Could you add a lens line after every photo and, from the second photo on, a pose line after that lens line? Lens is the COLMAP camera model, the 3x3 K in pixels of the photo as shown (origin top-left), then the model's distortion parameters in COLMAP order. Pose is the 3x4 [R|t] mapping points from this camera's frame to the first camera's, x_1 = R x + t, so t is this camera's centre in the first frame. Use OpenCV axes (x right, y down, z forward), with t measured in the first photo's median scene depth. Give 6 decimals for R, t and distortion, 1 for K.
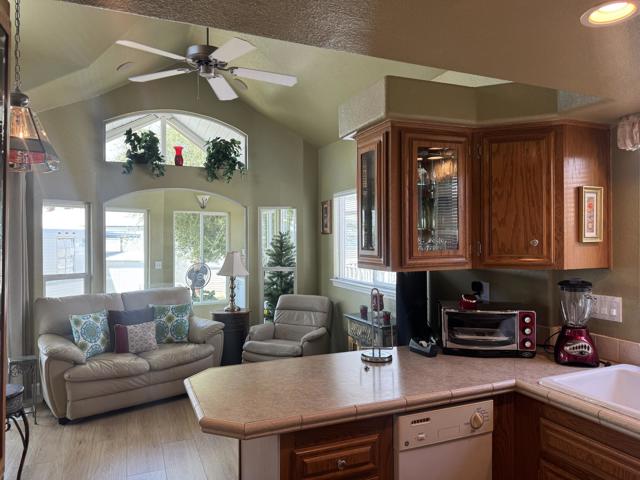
lens RADIAL K [[447.7, 0, 318.4], [0, 447.7, 242.8], [0, 0, 1]] dist [0.089440, -0.131529]
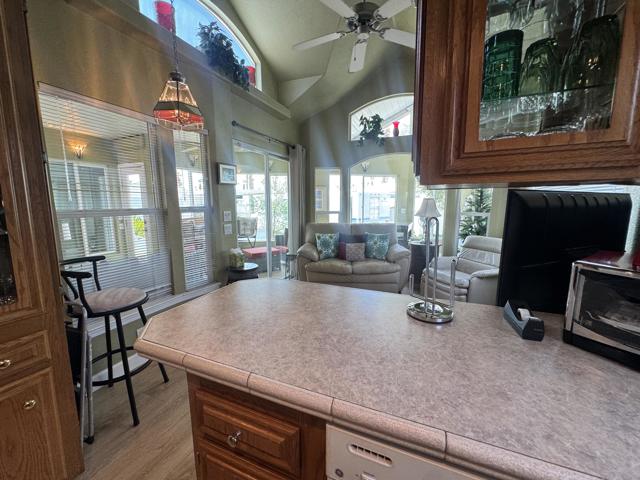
lens RADIAL K [[256.3, 0, 320.0], [0, 256.3, 240.0], [0, 0, 1]] dist [-0.001743, 0.000216]
pose [[0.700056, 0.106419, -0.706113, 0.126804], [-0.005608, 0.989622, 0.143587, 0.036104], [0.714065, -0.096559, 0.693388, 0.267212]]
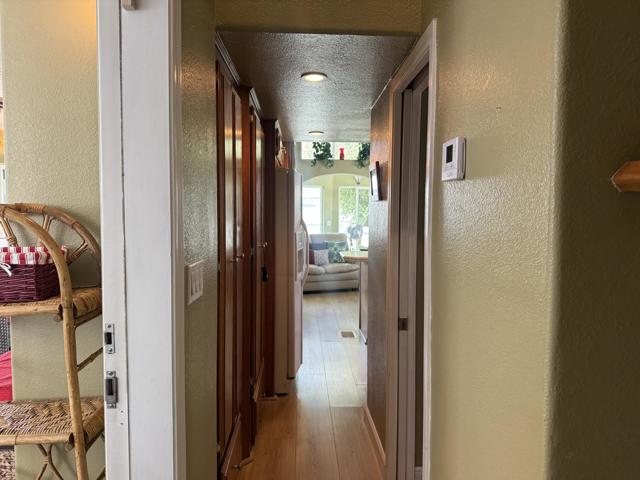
lens RADIAL K [[443.7, 0, 317.2], [0, 443.7, 236.7], [0, 0, 1]] dist [0.098651, -0.120445]
pose [[0.934834, 0.025617, -0.354161, 0.199358], [-0.008336, 0.998703, 0.050234, 0.031043], [0.354988, -0.044008, 0.933834, -0.590227]]
